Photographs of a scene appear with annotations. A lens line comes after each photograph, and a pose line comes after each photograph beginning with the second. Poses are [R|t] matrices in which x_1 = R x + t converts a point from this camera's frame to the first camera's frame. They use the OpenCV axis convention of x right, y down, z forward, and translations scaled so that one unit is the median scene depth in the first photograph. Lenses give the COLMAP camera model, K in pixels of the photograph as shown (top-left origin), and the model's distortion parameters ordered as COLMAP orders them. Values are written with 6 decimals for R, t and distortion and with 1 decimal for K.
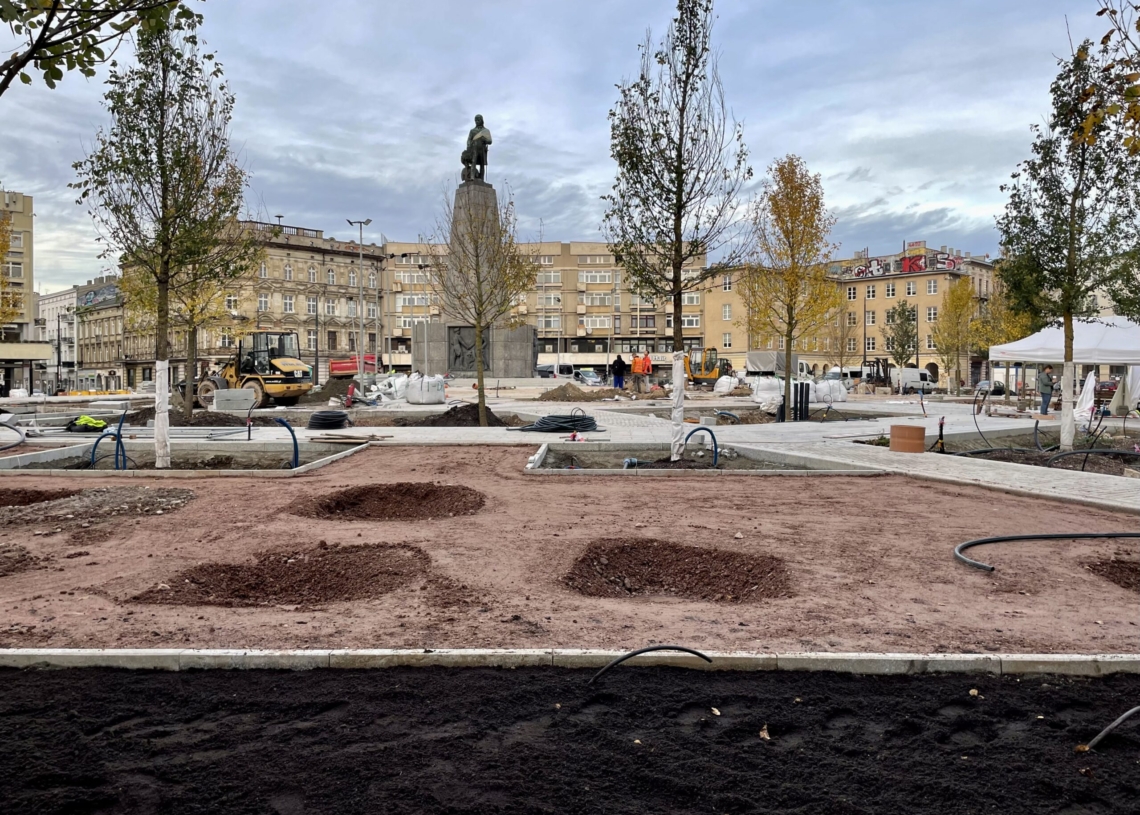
lens RADIAL K [[870.7, 0, 564.4], [0, 870.7, 401.1], [0, 0, 1]] dist [0.111928, -0.161711]
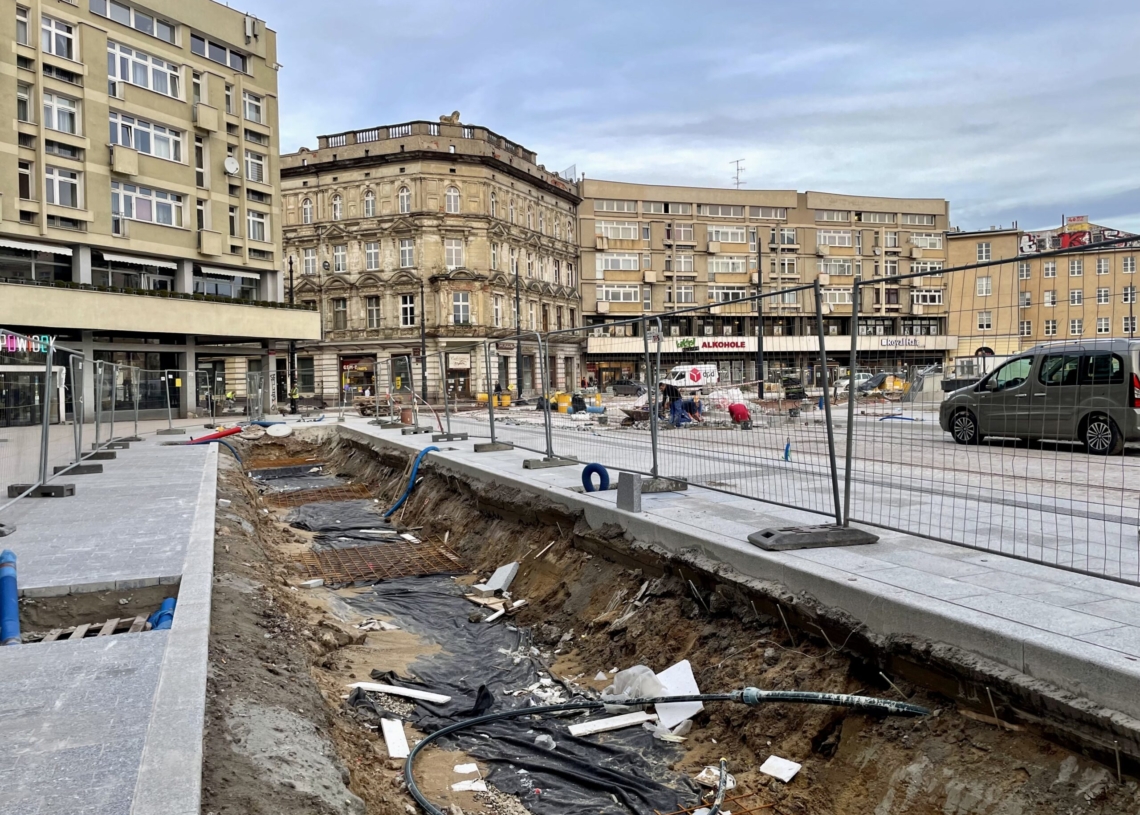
lens RADIAL K [[926.1, 0, 574.7], [0, 926.1, 393.9], [0, 0, 1]] dist [0.107708, -0.131291]
pose [[0.926559, -0.021908, 0.375510, -0.498266], [0.025342, 0.999670, -0.004207, -0.006071], [-0.375294, 0.013414, 0.926809, 0.317679]]
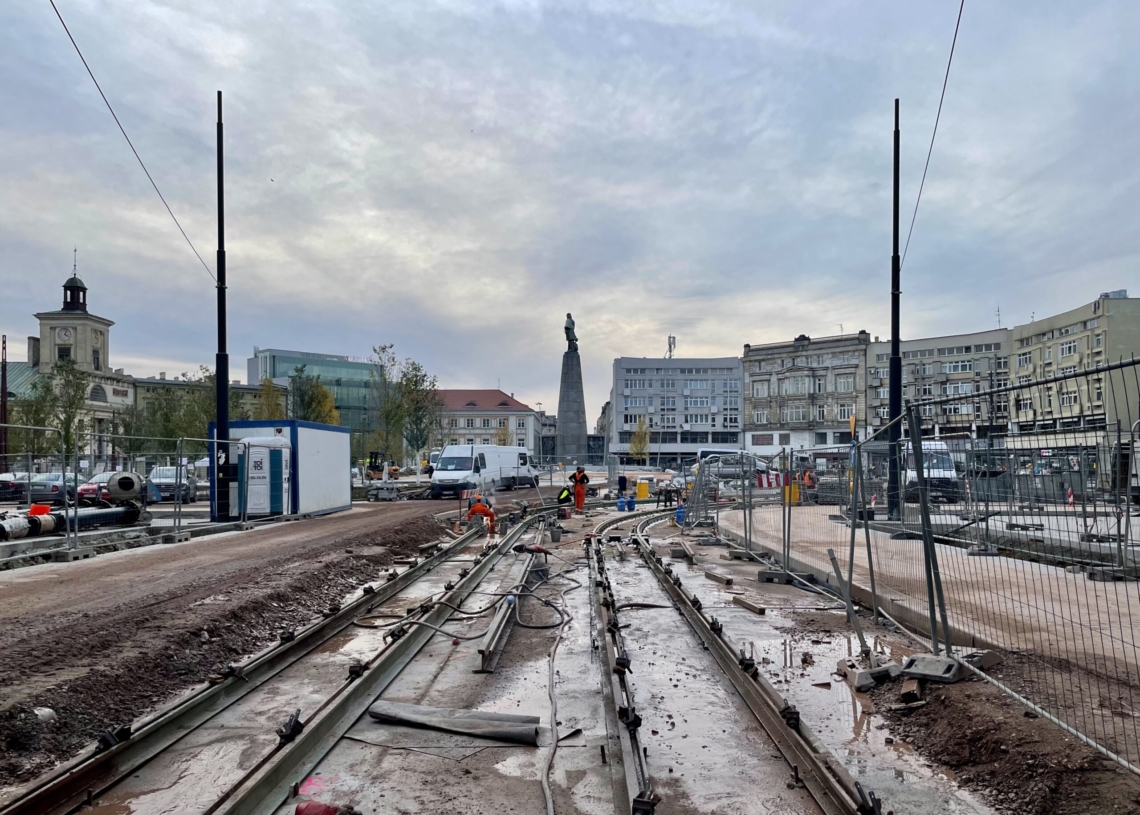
lens RADIAL K [[891.7, 0, 563.7], [0, 891.7, 408.4], [0, 0, 1]] dist [0.064462, -0.102730]
pose [[-0.705523, -0.042143, -0.707433, 0.508807], [-0.008929, 0.998680, -0.050588, -0.023892], [0.708631, -0.029374, -0.704967, 1.002077]]
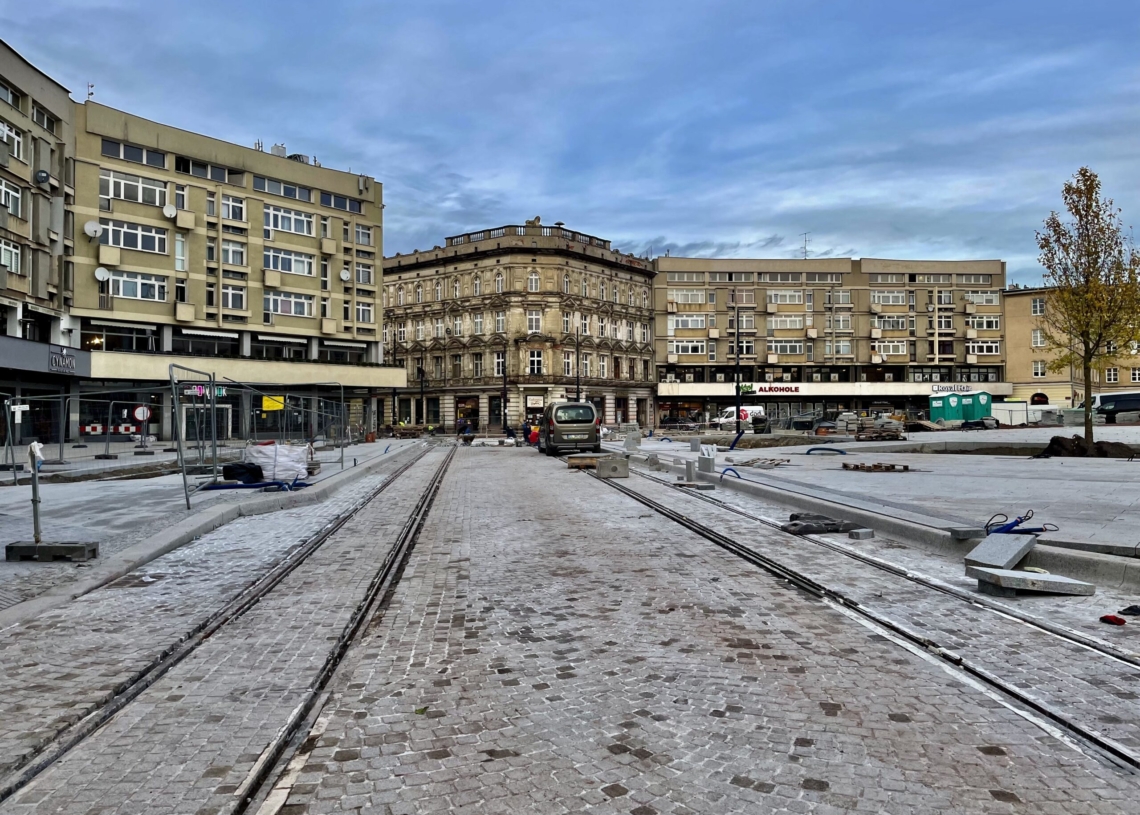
lens RADIAL K [[862.7, 0, 571.3], [0, 862.7, 398.2], [0, 0, 1]] dist [0.119178, -0.159653]
pose [[0.990517, -0.000241, 0.137392, -0.412984], [0.006272, 0.999035, -0.043468, -0.002160], [-0.137249, 0.043918, 0.989562, 0.160766]]
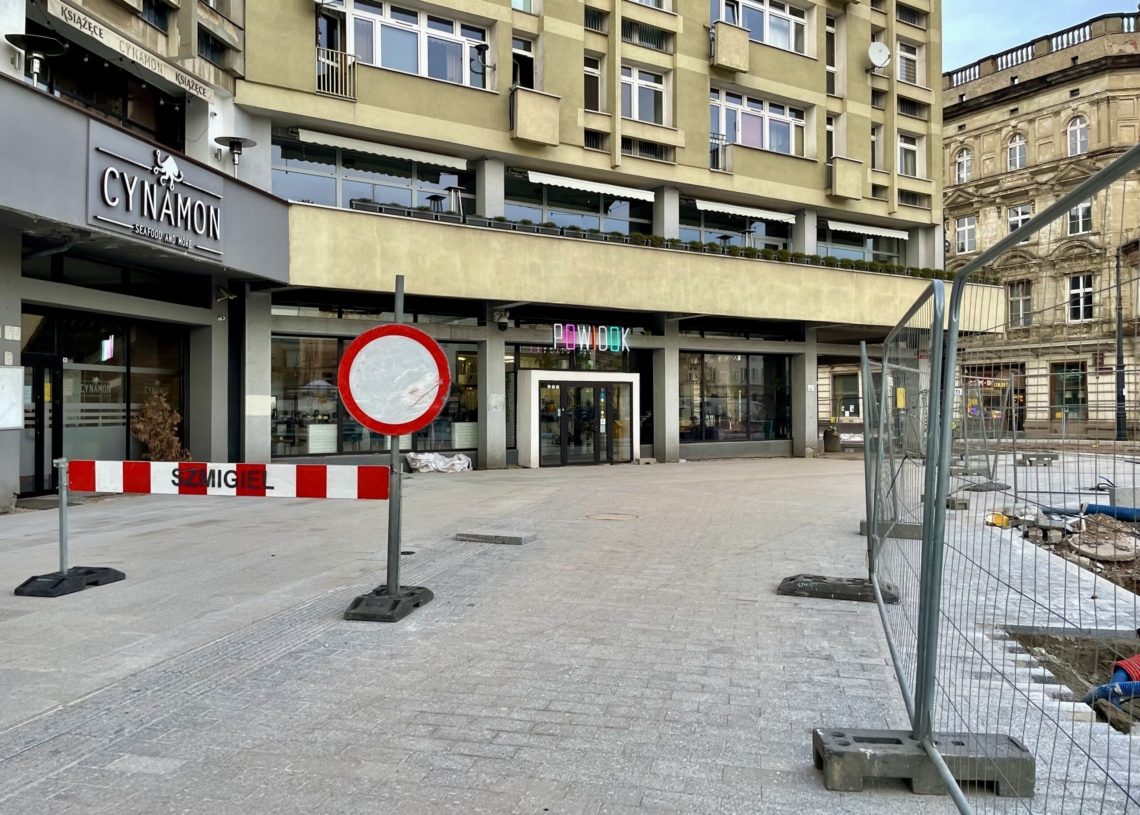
lens RADIAL K [[859.4, 0, 560.1], [0, 859.4, 401.4], [0, 0, 1]] dist [0.097734, -0.132145]
pose [[0.980948, -0.007254, -0.194134, -0.519676], [0.001873, 0.999609, -0.027887, -0.010106], [0.194260, 0.026992, 0.980579, 0.499333]]
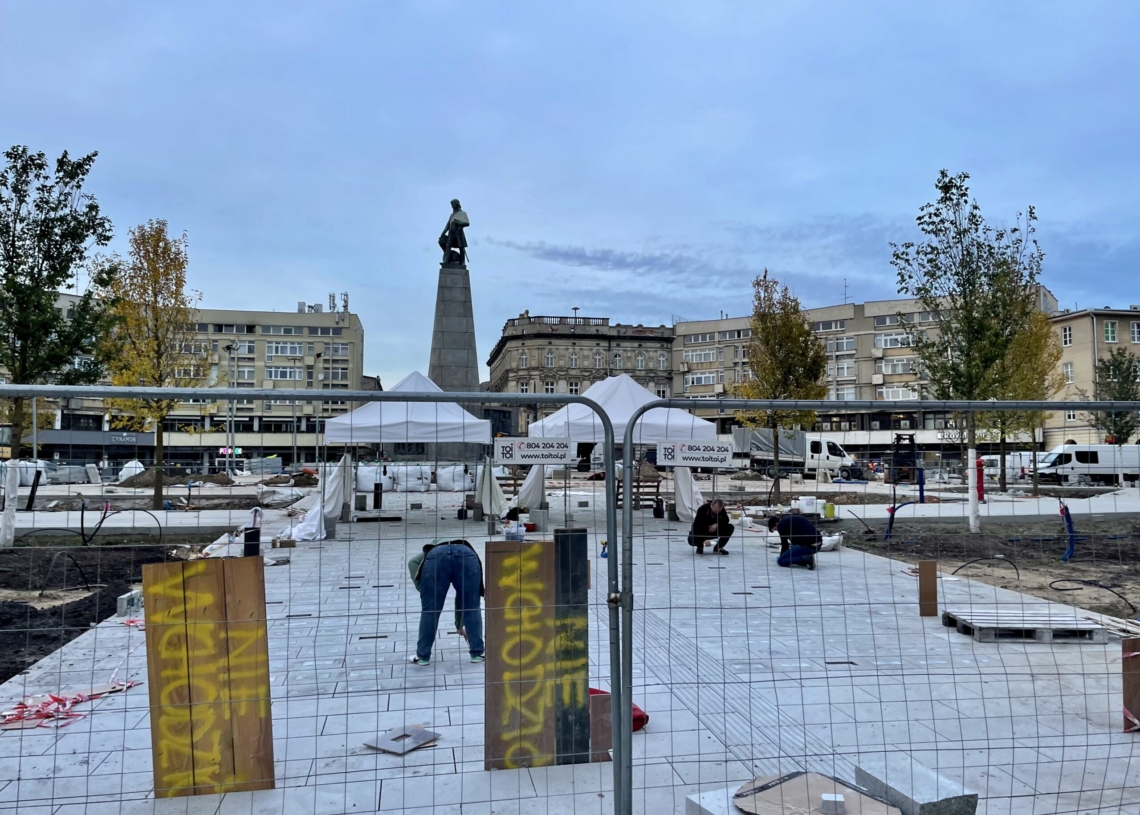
lens RADIAL K [[897.5, 0, 576.4], [0, 897.5, 397.1], [0, 0, 1]] dist [0.108889, -0.136666]
pose [[0.830591, -0.041420, -0.555340, 0.265753], [-0.012402, 0.995607, -0.092806, -0.002382], [0.556745, 0.083971, 0.826429, 0.108461]]
